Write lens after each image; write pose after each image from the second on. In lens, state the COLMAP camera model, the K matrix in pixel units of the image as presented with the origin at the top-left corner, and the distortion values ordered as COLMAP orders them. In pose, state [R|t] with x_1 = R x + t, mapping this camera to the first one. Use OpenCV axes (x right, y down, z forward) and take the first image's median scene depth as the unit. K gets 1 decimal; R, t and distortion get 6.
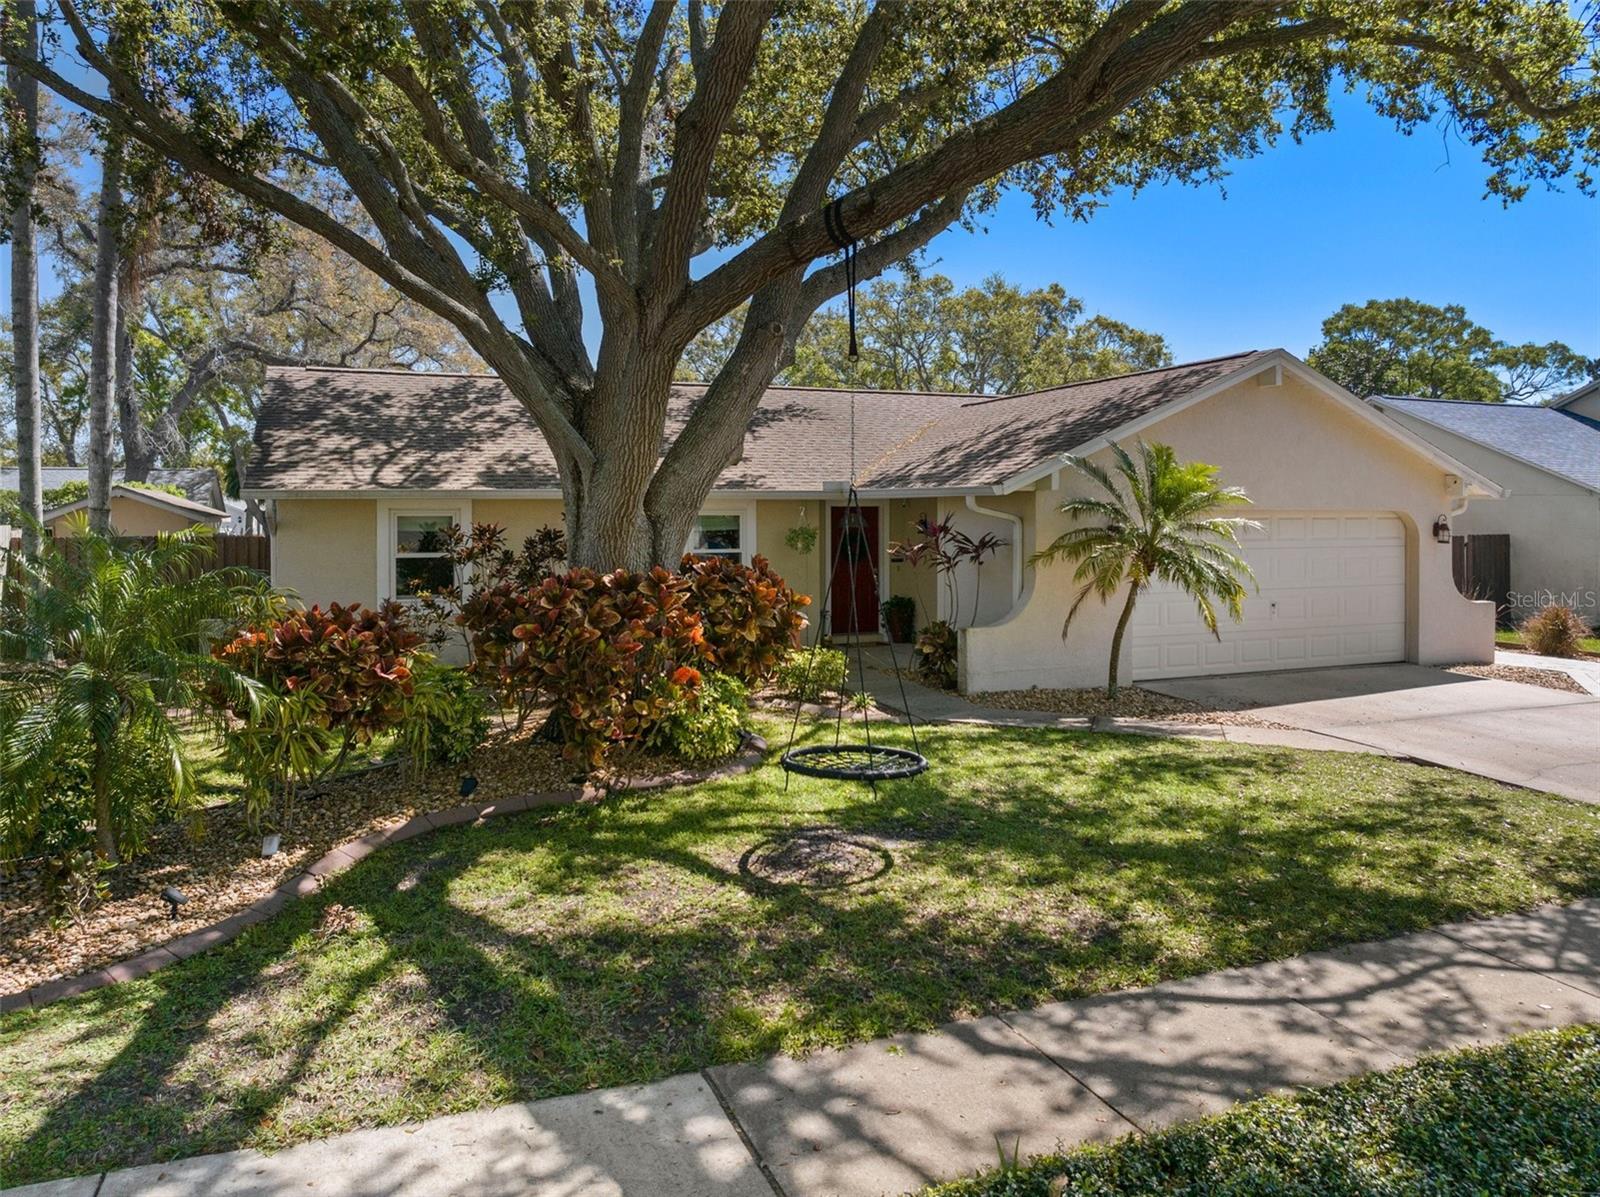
lens RADIAL K [[1119.9, 0, 797.5], [0, 1119.9, 552.4], [0, 0, 1]] dist [-0.034587, -0.000315]
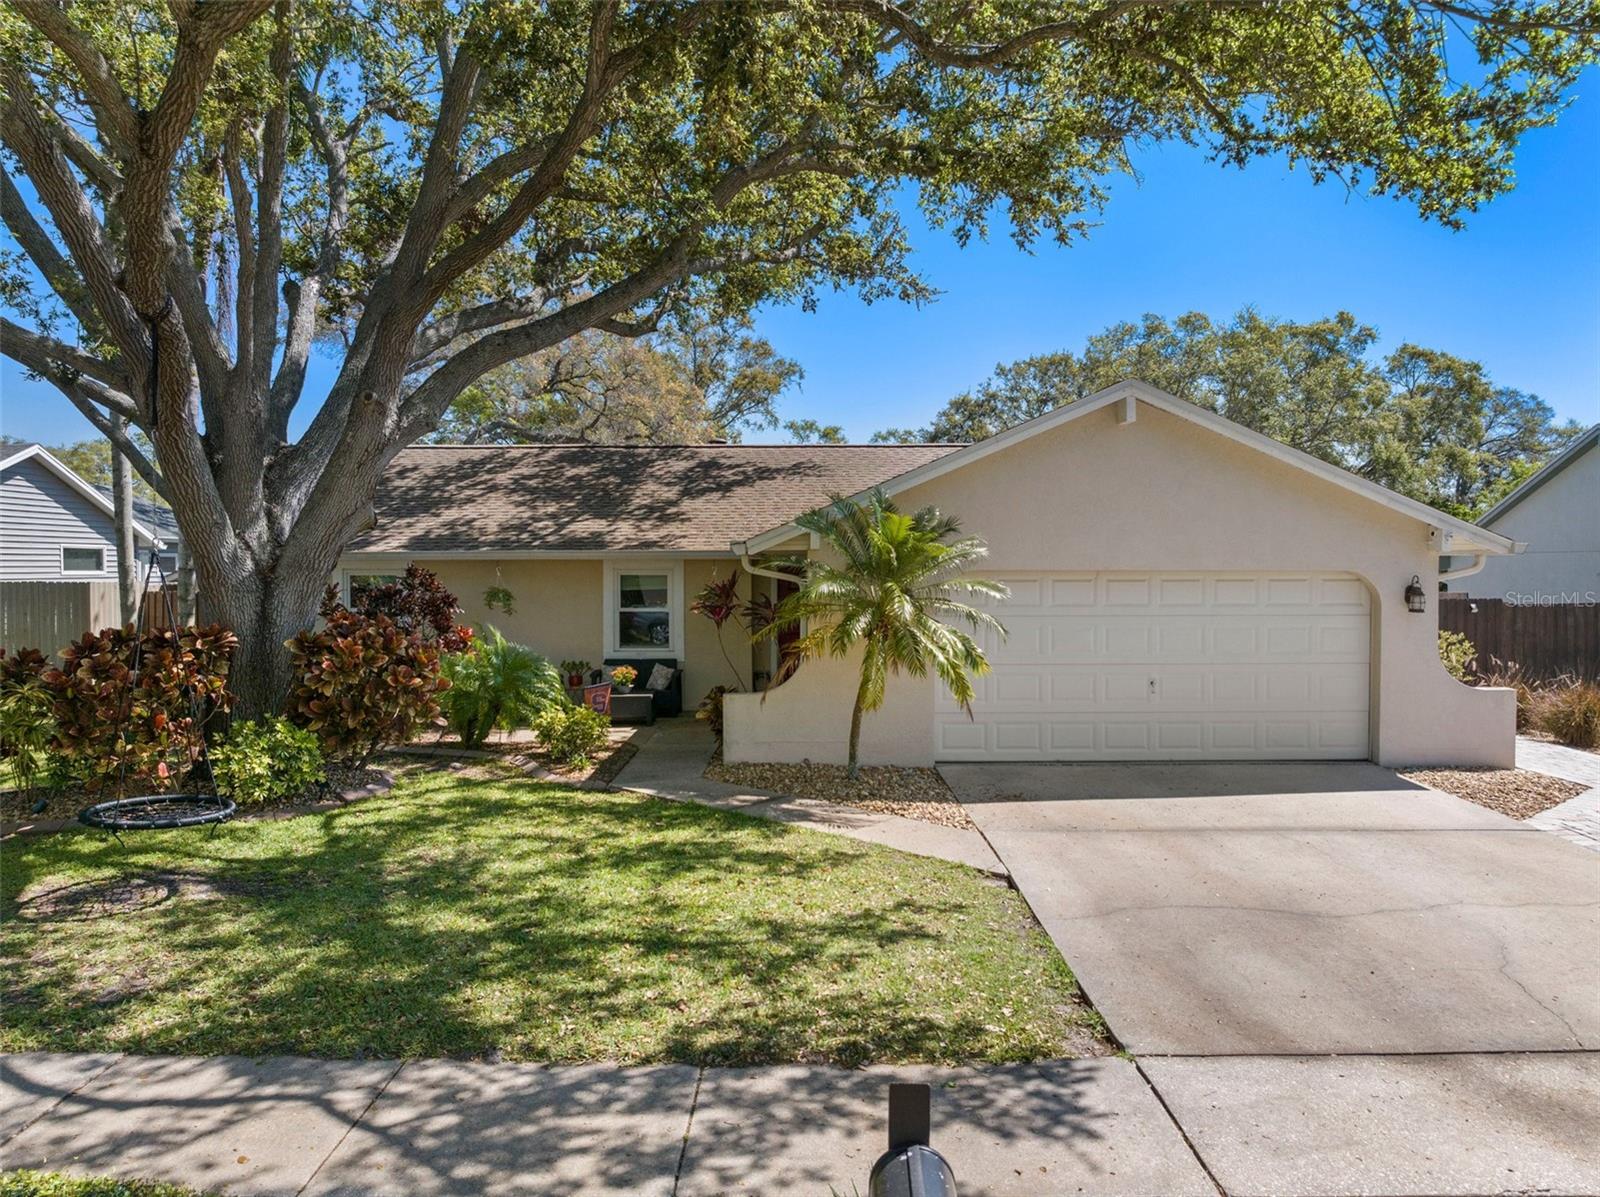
lens RADIAL K [[1107.3, 0, 825.8], [0, 1107.3, 600.4], [0, 0, 1]] dist [-0.051132, 0.027235]
pose [[0.928366, 0.009959, -0.371533, 1.172633], [-0.013109, 0.999896, -0.005952, -0.015584], [0.371435, 0.010396, 0.928401, 0.322738]]
